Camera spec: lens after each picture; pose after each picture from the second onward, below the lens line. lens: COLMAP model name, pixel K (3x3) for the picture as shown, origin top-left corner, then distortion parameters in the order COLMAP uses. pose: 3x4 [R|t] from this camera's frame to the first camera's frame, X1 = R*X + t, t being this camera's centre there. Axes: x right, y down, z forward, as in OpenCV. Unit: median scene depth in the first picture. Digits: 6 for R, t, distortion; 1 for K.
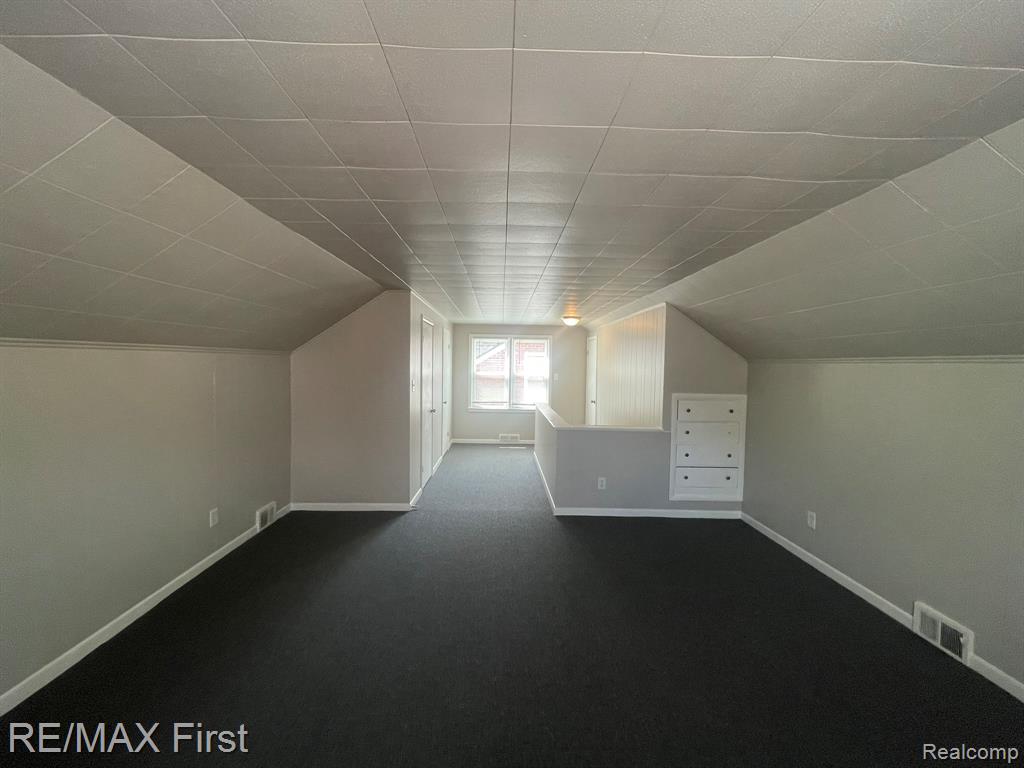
lens RADIAL K [[416.0, 0, 510.4], [0, 416.0, 383.7], [0, 0, 1]] dist [0.002709, 0.000164]
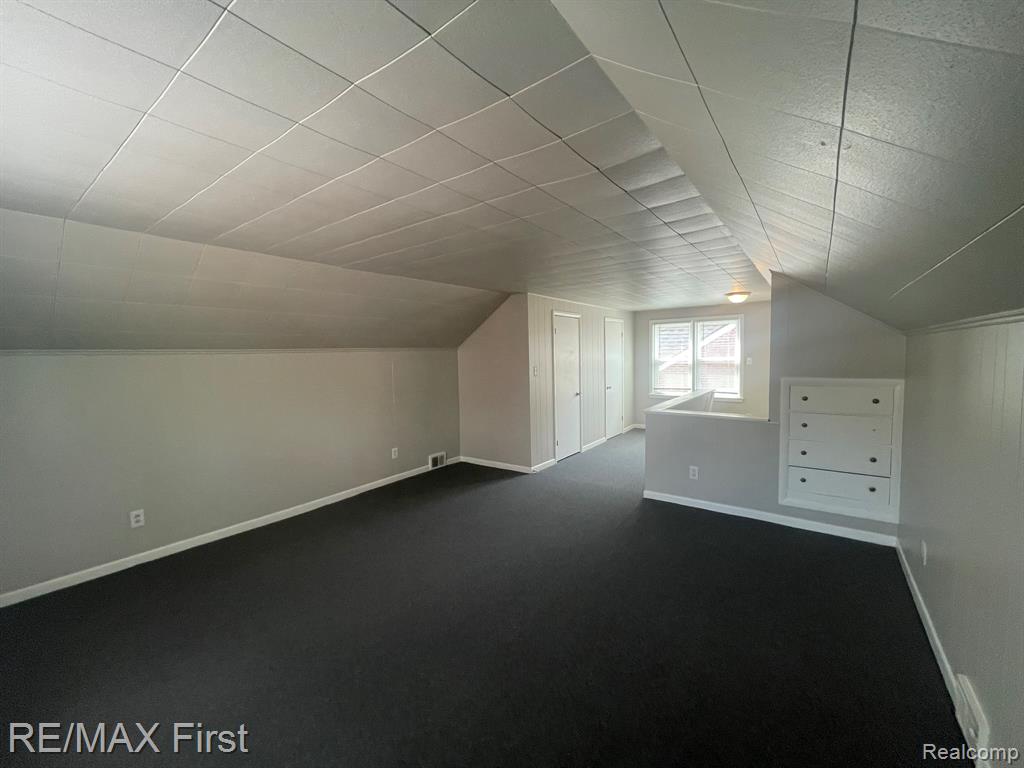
lens RADIAL K [[416.0, 0, 510.3], [0, 416.0, 382.9], [0, 0, 1]] dist [0.002709, 0.000164]
pose [[0.791927, 0.008687, -0.610554, 0.462291], [0.006791, 0.999712, 0.023034, 0.010893], [0.610578, -0.022387, 0.791639, 0.001352]]
